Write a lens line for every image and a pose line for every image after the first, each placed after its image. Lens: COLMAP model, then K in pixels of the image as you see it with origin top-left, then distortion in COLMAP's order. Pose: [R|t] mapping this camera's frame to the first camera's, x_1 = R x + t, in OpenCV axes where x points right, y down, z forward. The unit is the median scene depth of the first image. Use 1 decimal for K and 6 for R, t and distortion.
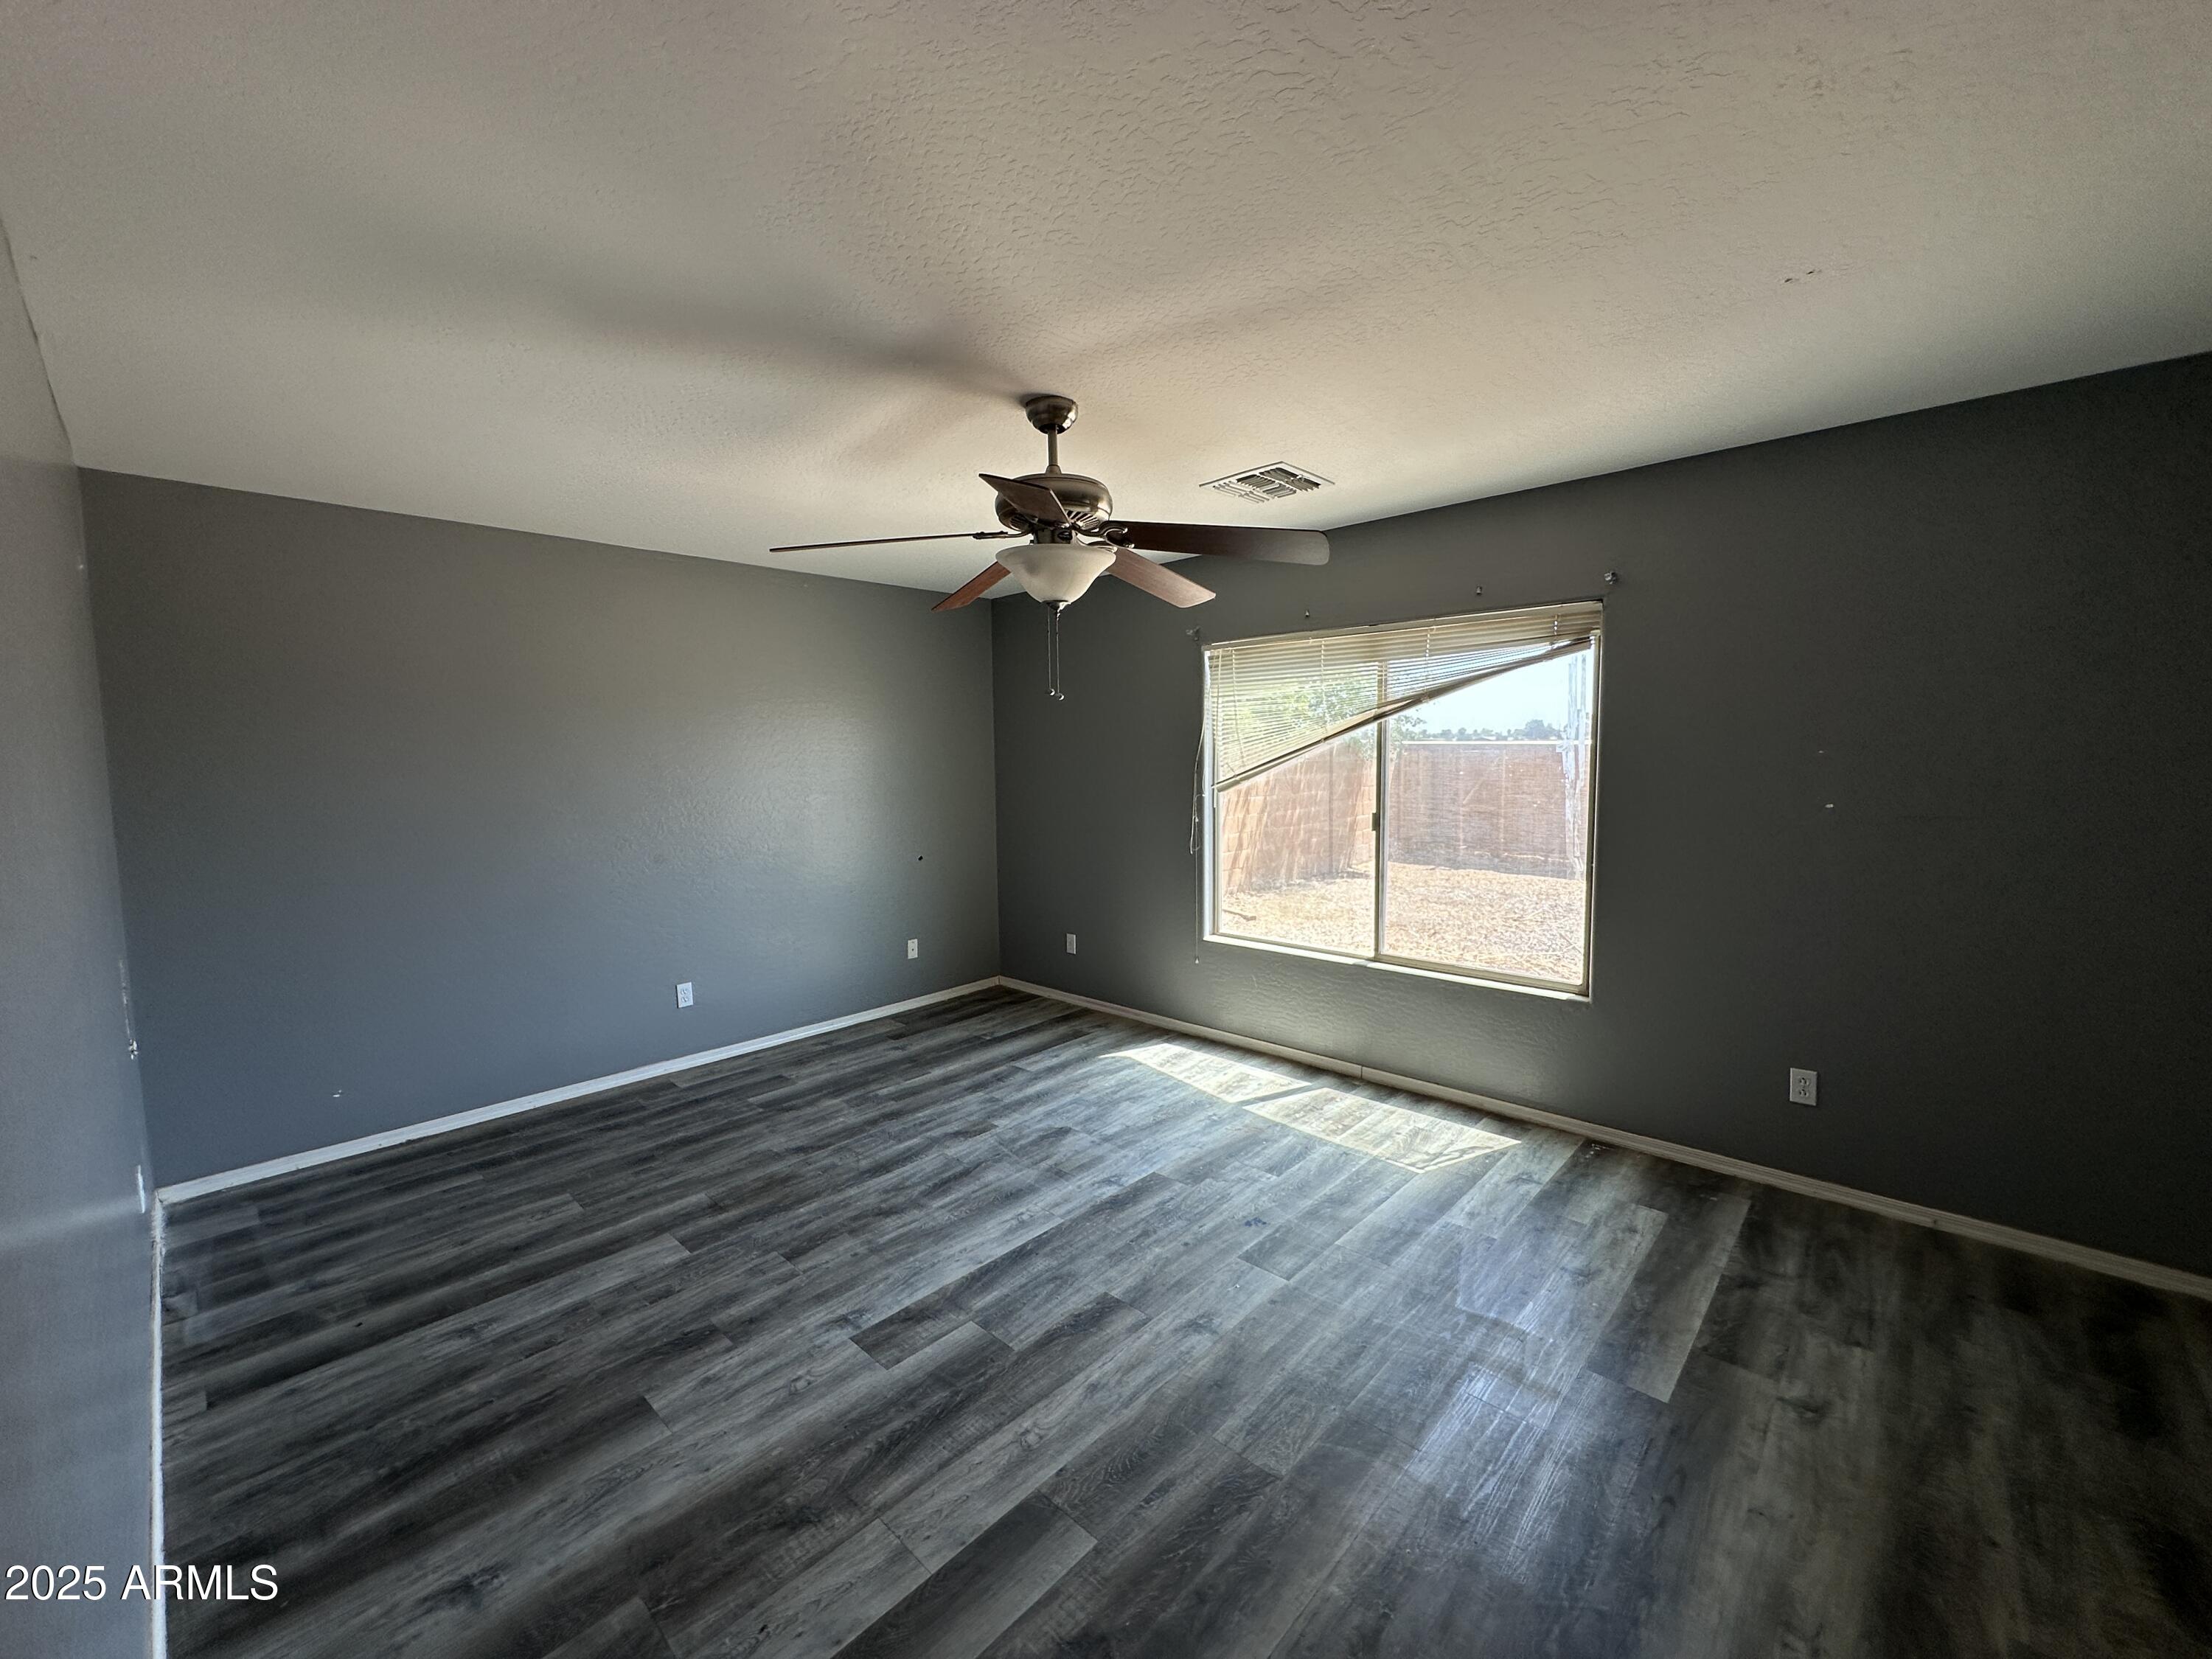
lens RADIAL K [[886.5, 0, 1104.0], [0, 886.5, 827.3], [0, 0, 1]] dist [-0.001212, 0.000884]
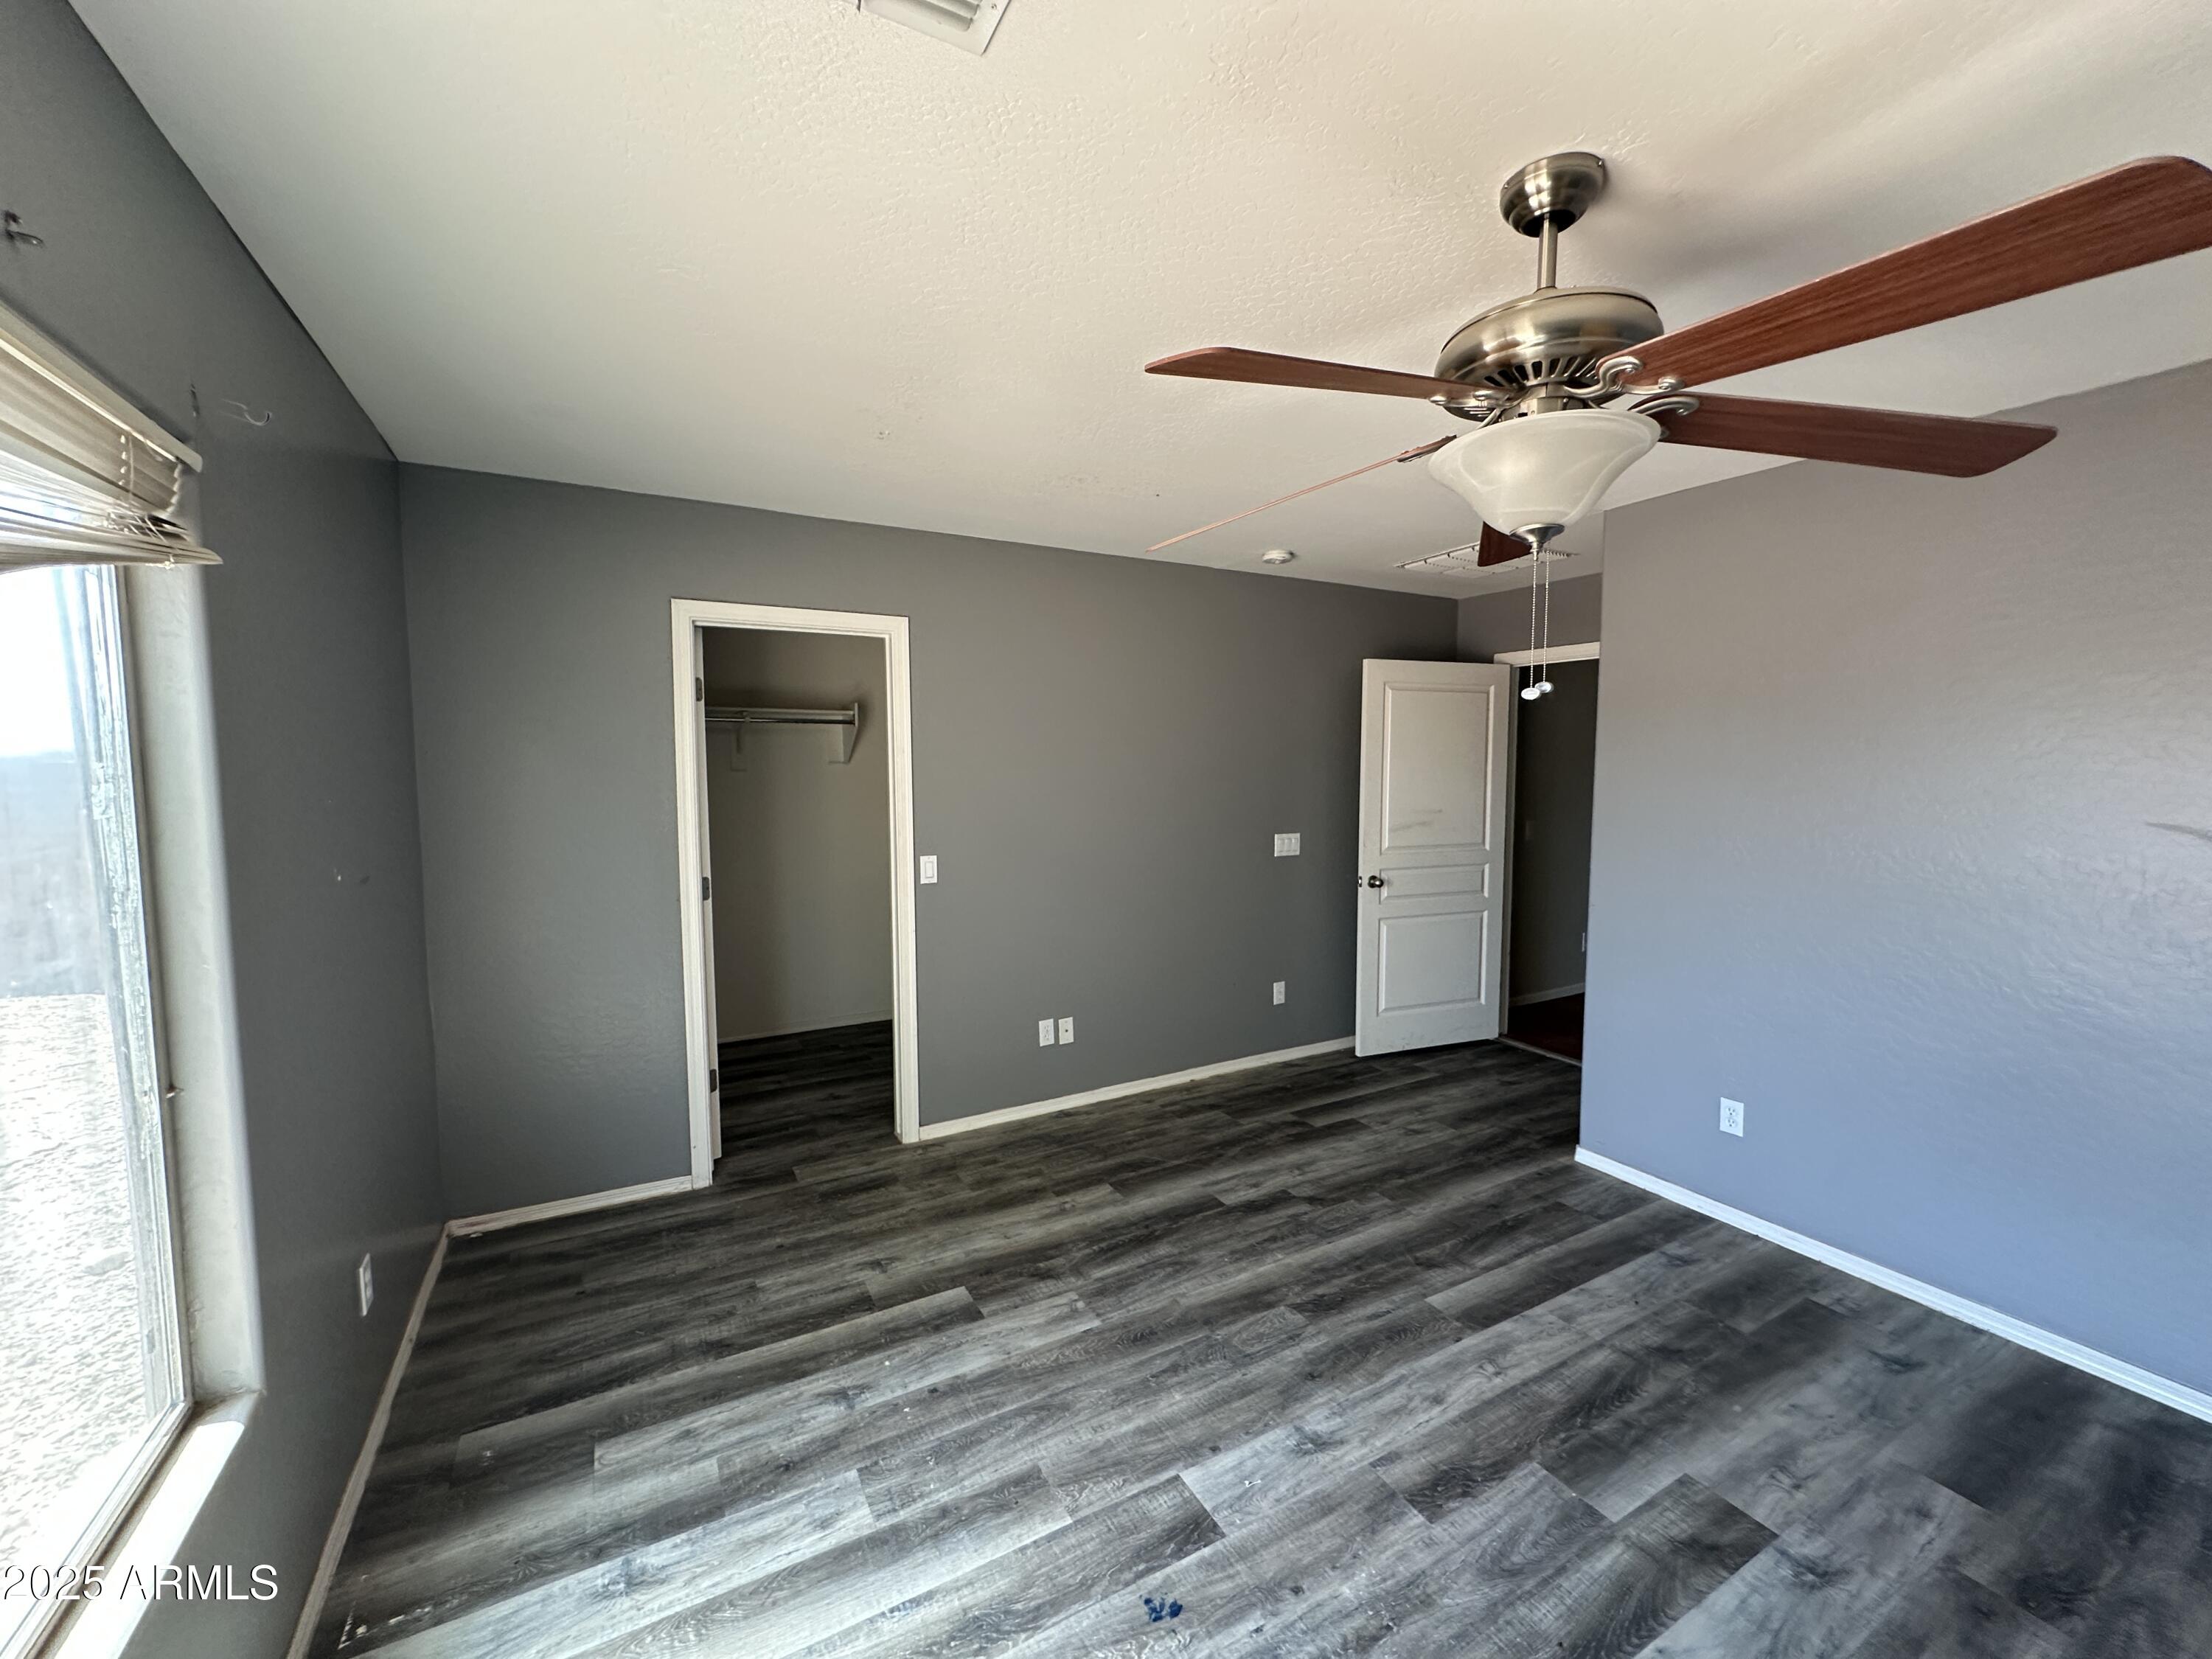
lens RADIAL K [[886.5, 0, 1106.4], [0, 886.5, 832.7], [0, 0, 1]] dist [-0.001212, 0.000884]
pose [[-0.952756, -0.005893, 0.303680, 0.041535], [0.043028, 0.987110, 0.154148, -0.174659], [-0.300674, 0.159932, -0.940222, 1.818022]]
